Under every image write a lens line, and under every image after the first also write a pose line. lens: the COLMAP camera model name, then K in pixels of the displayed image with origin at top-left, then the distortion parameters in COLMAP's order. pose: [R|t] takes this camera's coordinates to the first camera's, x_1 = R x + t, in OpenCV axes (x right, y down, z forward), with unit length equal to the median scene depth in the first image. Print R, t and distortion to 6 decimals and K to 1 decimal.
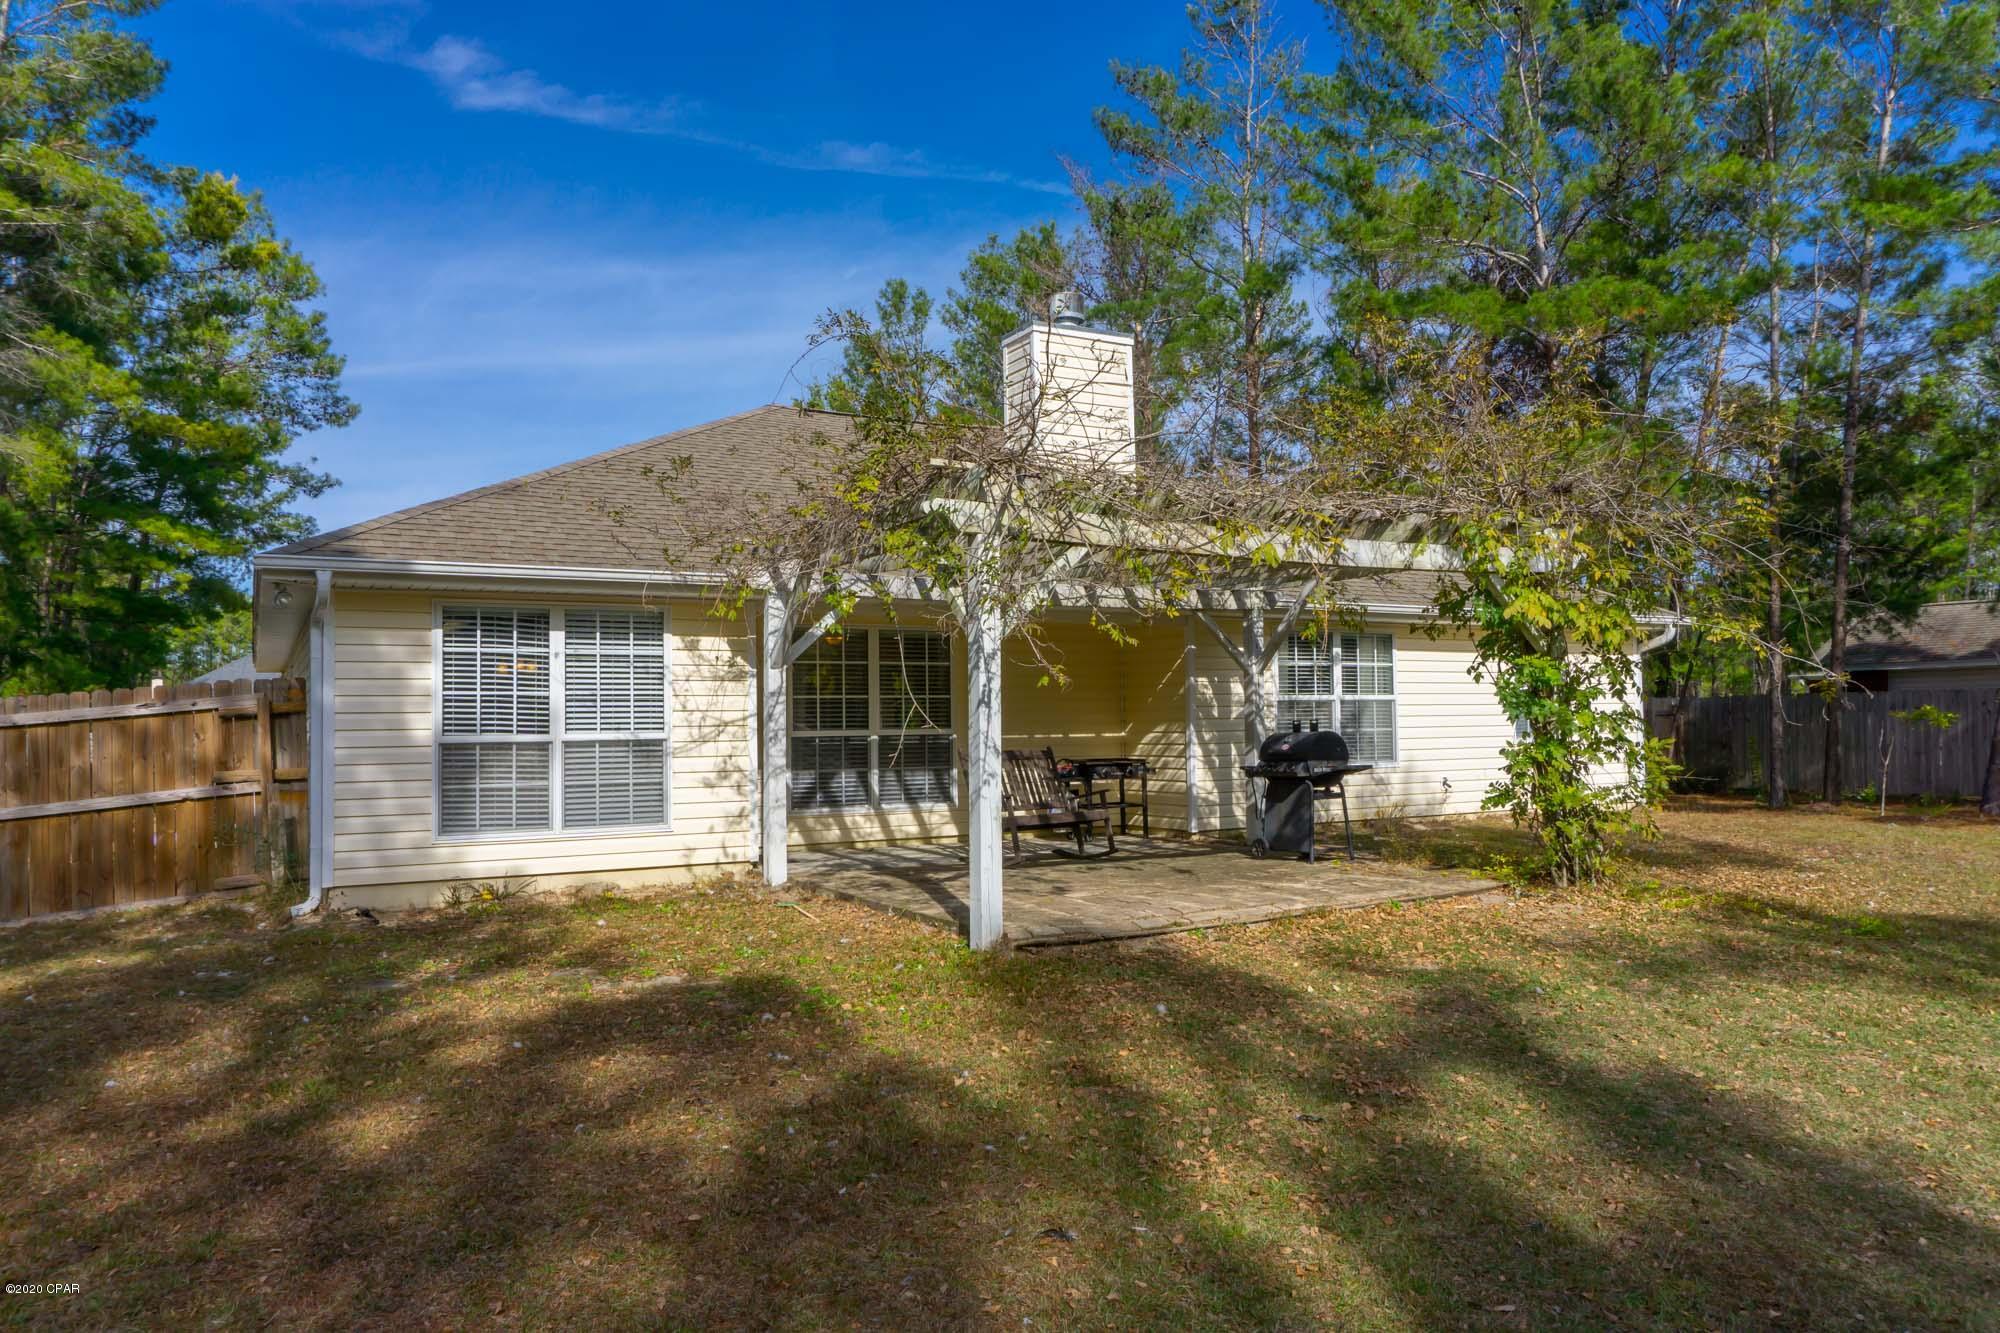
lens RADIAL K [[1351.9, 0, 992.0], [0, 1351.9, 672.2], [0, 0, 1]] dist [-0.011327, -0.003640]
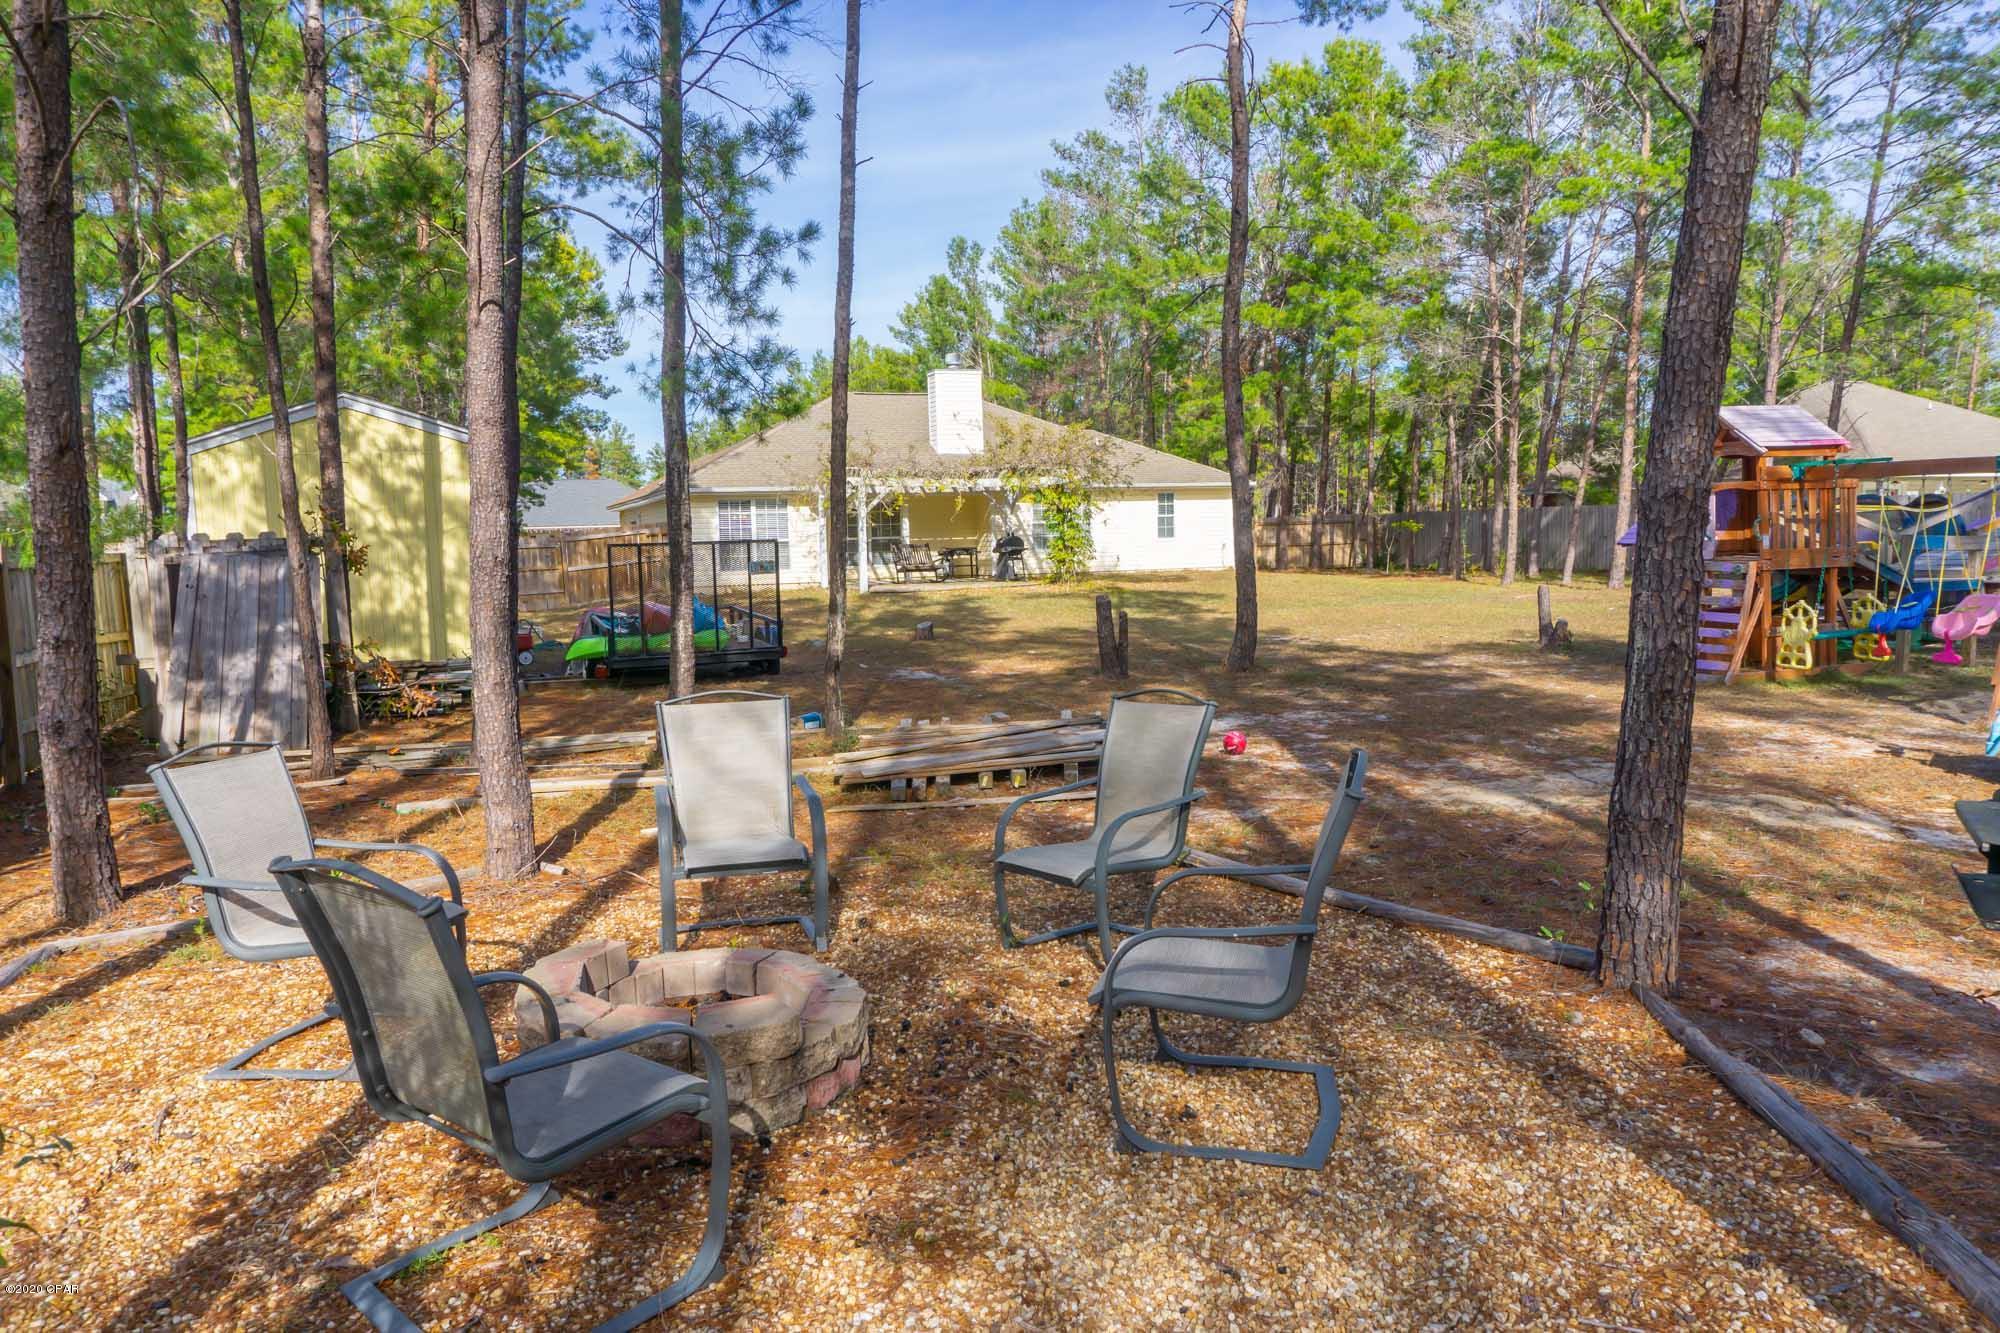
lens RADIAL K [[1351.9, 0, 1002.6], [0, 1351.9, 660.1], [0, 0, 1]] dist [-0.011327, -0.003640]
pose [[0.991794, 0.001918, -0.127829, 0.610393], [0.015275, 0.990946, 0.133386, -0.081343], [0.126927, -0.134244, 0.982786, -1.922409]]
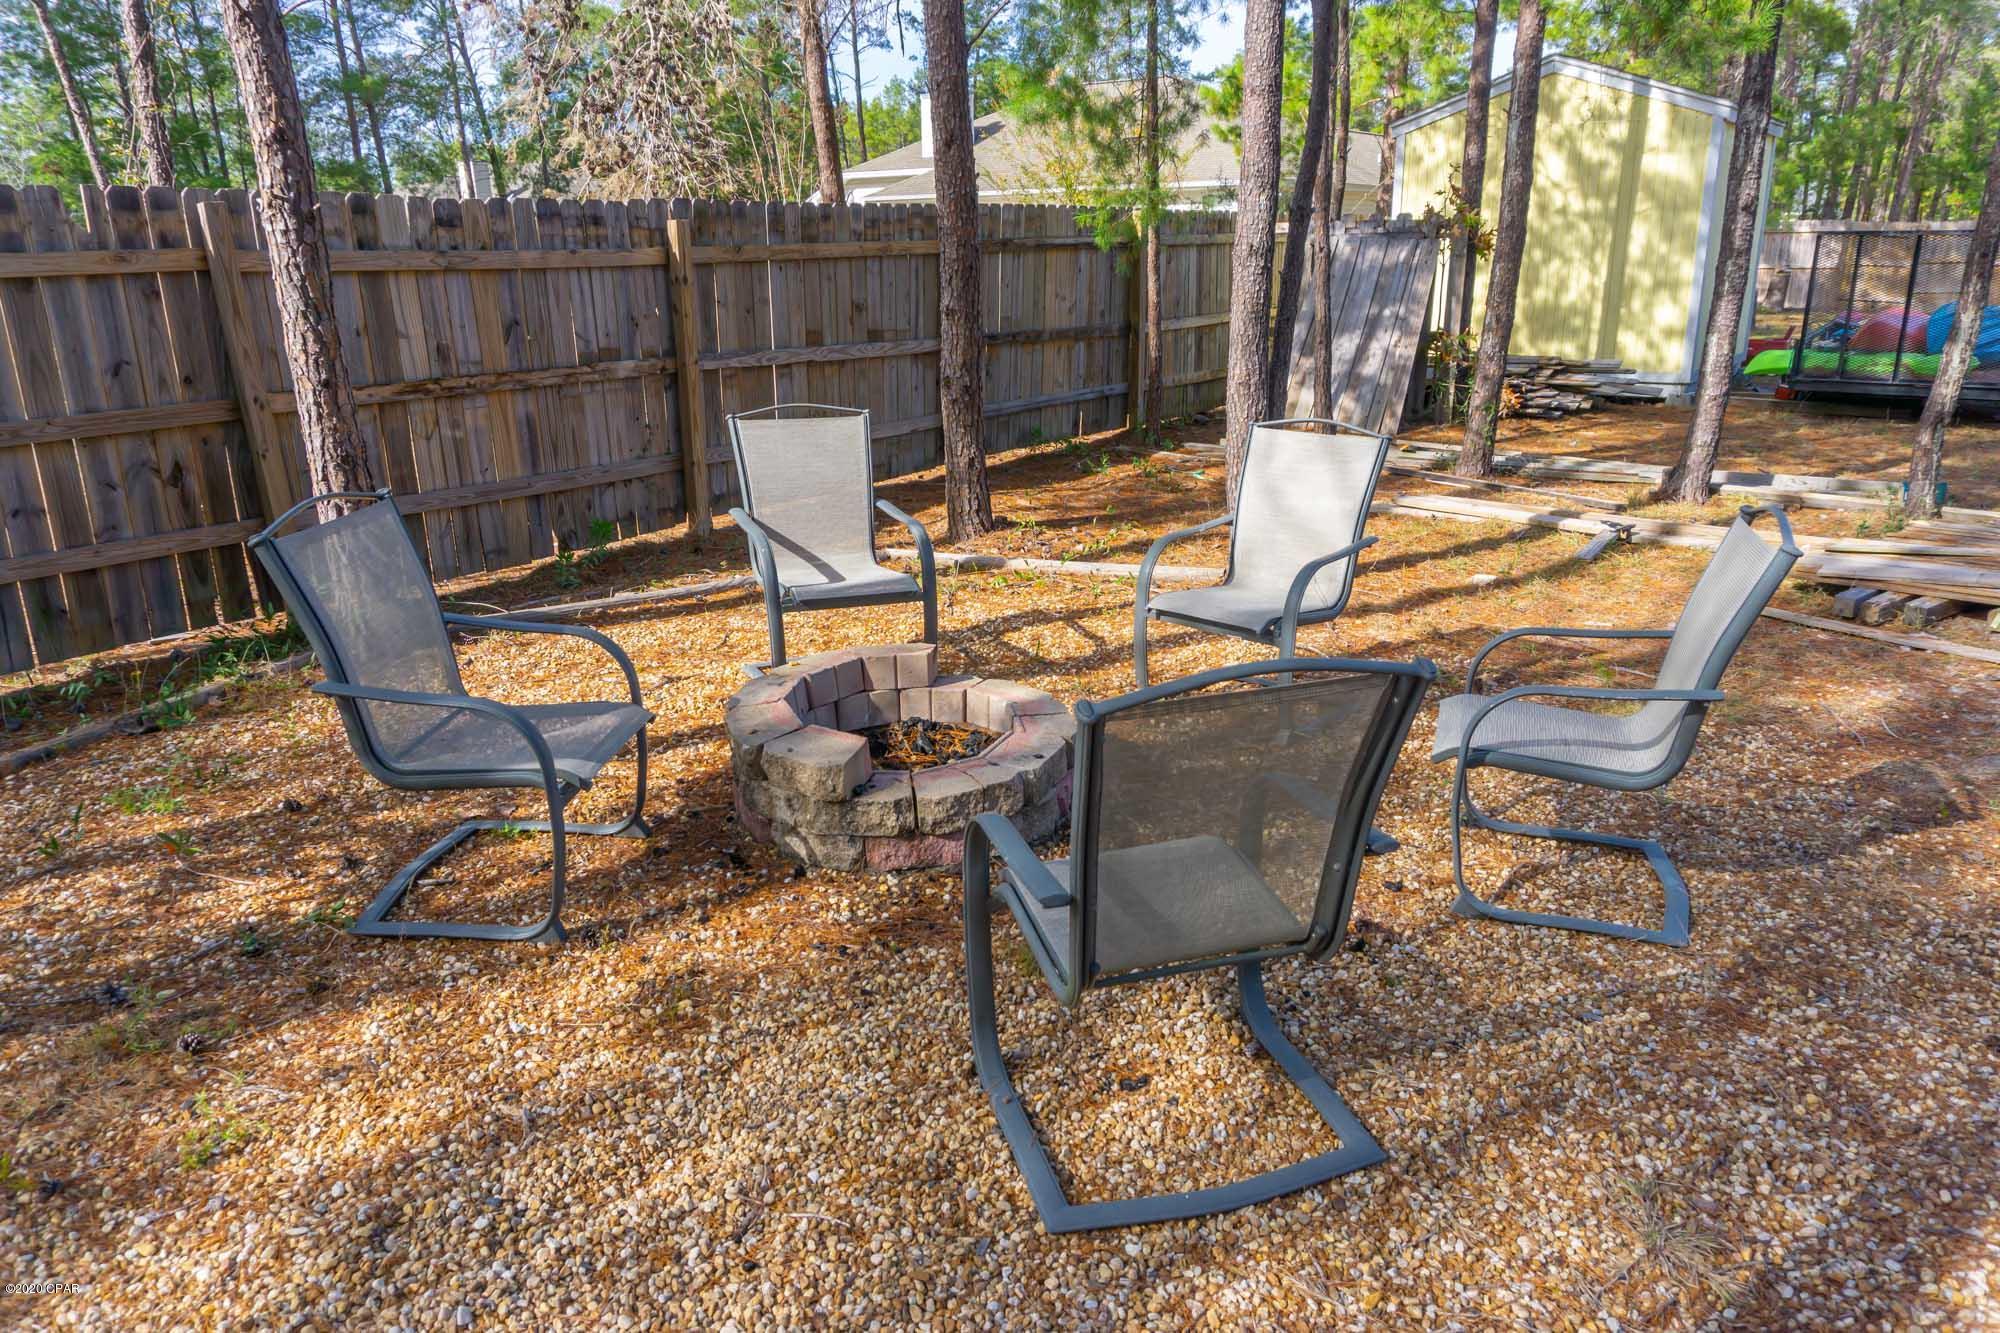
lens RADIAL K [[1351.9, 0, 998.8], [0, 1351.9, 664.7], [0, 0, 1]] dist [-0.011327, -0.003640]
pose [[0.402957, 0.282292, -0.870596, 0.729975], [0.042557, 0.944435, 0.325932, -0.075941], [0.914229, -0.168387, 0.368553, -1.774874]]
